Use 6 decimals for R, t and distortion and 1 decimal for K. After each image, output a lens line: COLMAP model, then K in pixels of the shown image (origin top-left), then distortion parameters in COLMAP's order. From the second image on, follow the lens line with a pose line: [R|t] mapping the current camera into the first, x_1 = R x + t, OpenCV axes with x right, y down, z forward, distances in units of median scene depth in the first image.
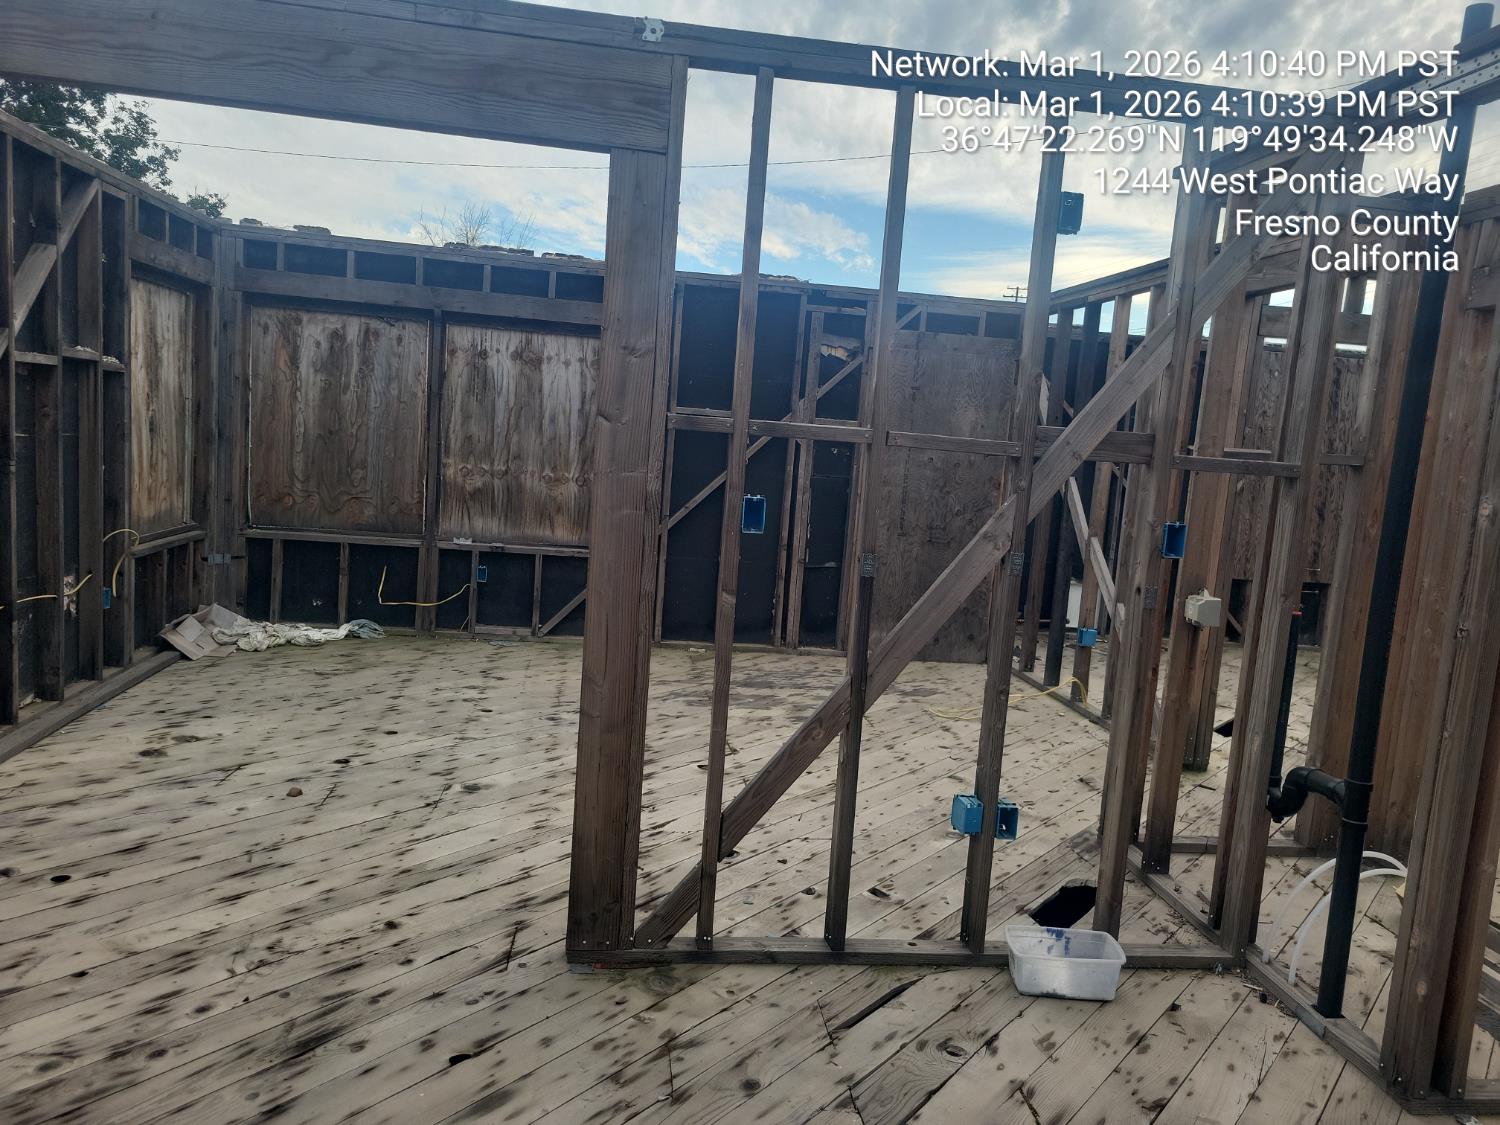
lens RADIAL K [[1126.2, 0, 751.2], [0, 1126.2, 565.8], [0, 0, 1]] dist [0.045680, -0.022548]
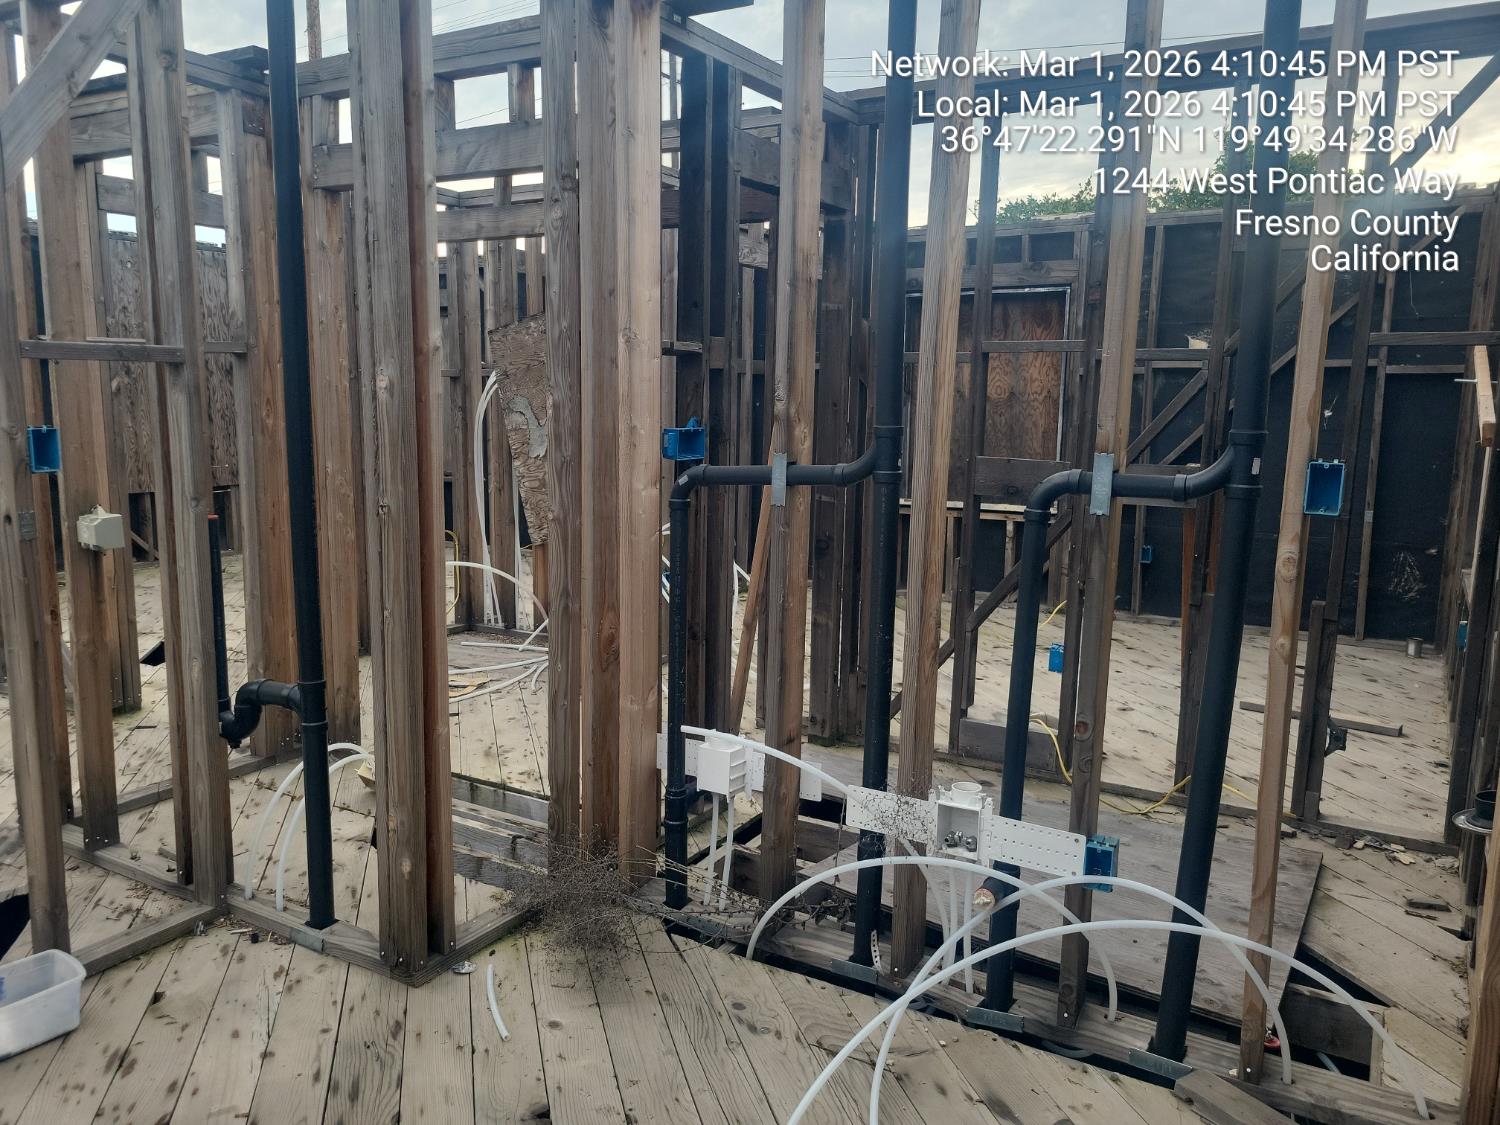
lens RADIAL K [[1126.2, 0, 757.2], [0, 1126.2, 558.7], [0, 0, 1]] dist [0.045680, -0.022548]
pose [[0.607049, -0.186081, 0.772571, 0.039549], [0.126135, 0.982435, 0.137518, 0.004961], [-0.784590, 0.013968, 0.619857, 0.101279]]
